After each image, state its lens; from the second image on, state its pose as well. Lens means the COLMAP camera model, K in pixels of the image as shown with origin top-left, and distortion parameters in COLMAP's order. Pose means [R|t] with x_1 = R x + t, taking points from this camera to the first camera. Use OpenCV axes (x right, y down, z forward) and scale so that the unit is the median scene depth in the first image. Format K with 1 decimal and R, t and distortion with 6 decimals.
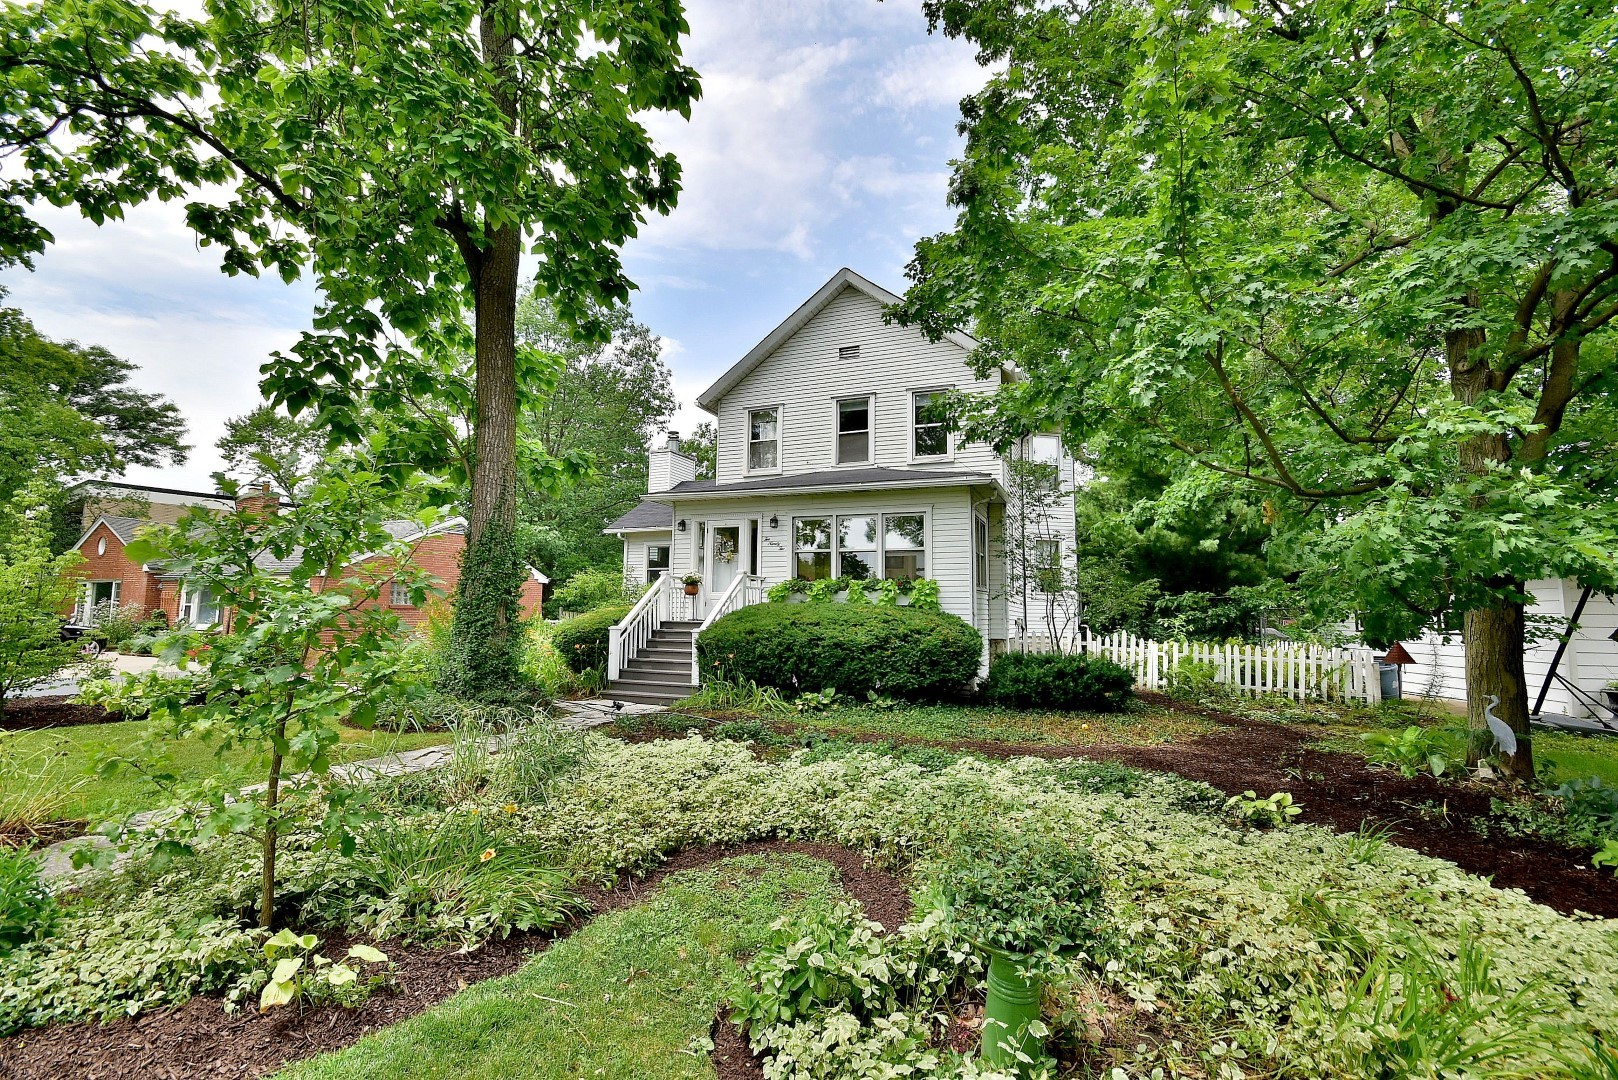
lens RADIAL K [[706.1, 0, 809.0], [0, 706.1, 540.0], [0, 0, 1]] dist [-0.000265, 0.000061]
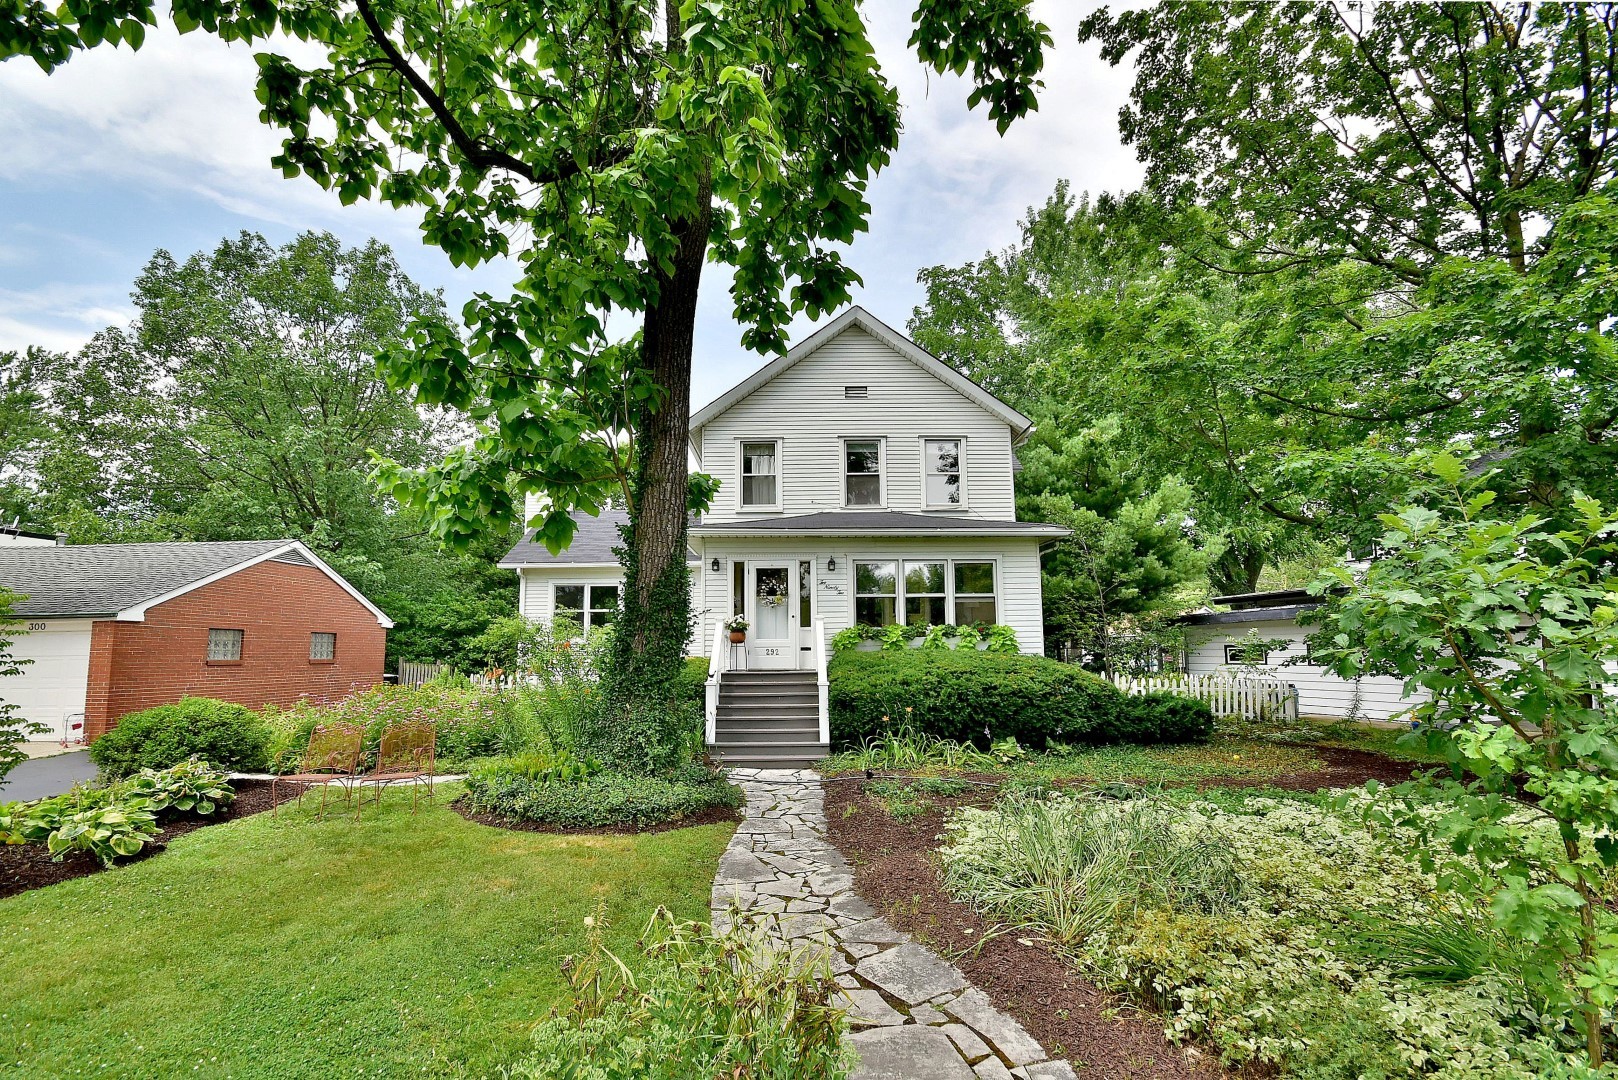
lens RADIAL K [[711.0, 0, 806.1], [0, 711.0, 578.5], [0, 0, 1]] dist [-0.007477, -0.000321]
pose [[0.918463, 0.021875, 0.394902, -0.439839], [-0.021751, 0.999752, -0.004793, -0.001515], [-0.394908, -0.004187, 0.918711, 0.137014]]
